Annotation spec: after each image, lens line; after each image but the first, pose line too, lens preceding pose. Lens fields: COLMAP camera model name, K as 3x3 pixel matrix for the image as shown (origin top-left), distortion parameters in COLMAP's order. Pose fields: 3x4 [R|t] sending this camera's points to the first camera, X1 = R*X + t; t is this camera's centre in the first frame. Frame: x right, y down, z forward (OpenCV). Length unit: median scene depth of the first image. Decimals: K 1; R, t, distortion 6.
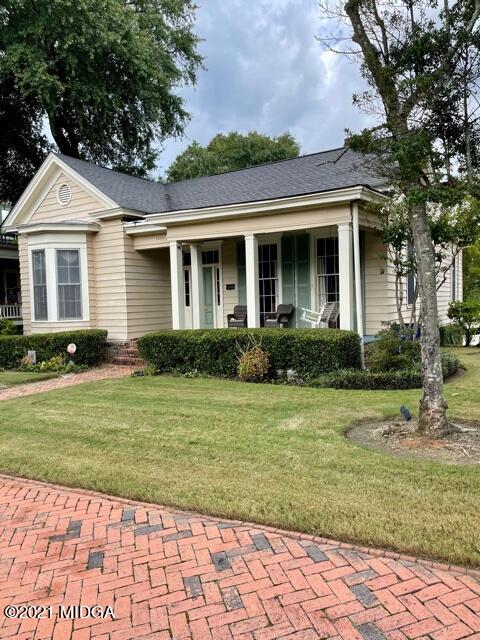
lens RADIAL K [[480.7, 0, 240.0], [0, 480.7, 320.0], [0, 0, 1]] dist [0.063895, -0.002592]
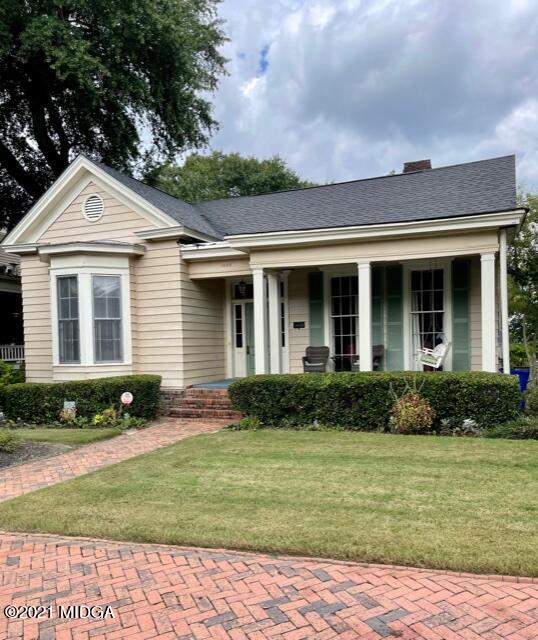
lens RADIAL K [[537.2, 0, 270.3], [0, 537.2, 362.0], [0, 0, 1]] dist [0.055356, 0.000358]
pose [[0.983385, 0.001705, 0.181522, -0.254336], [0.000335, 0.999937, -0.011211, 0.008037], [-0.181529, 0.011086, 0.983323, 0.070984]]
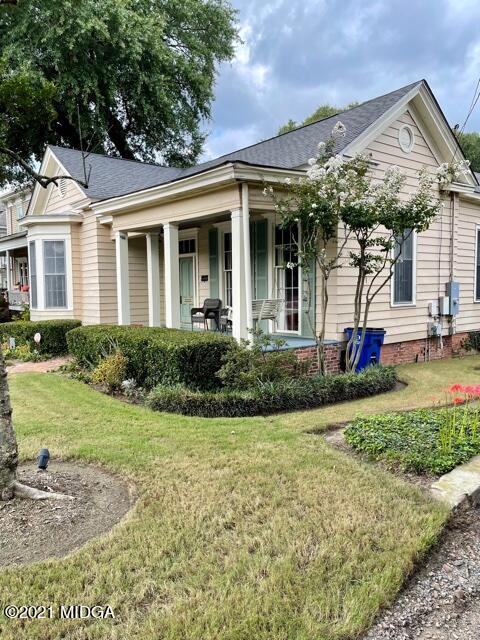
lens RADIAL K [[480.2, 0, 240.0], [0, 480.2, 320.0], [0, 0, 1]] dist [0.039439, -0.004142]
pose [[0.950849, 0.036453, -0.307502, 0.347234], [-0.025408, 0.998883, 0.039849, -0.028364], [0.308611, -0.030078, 0.950713, 0.144395]]
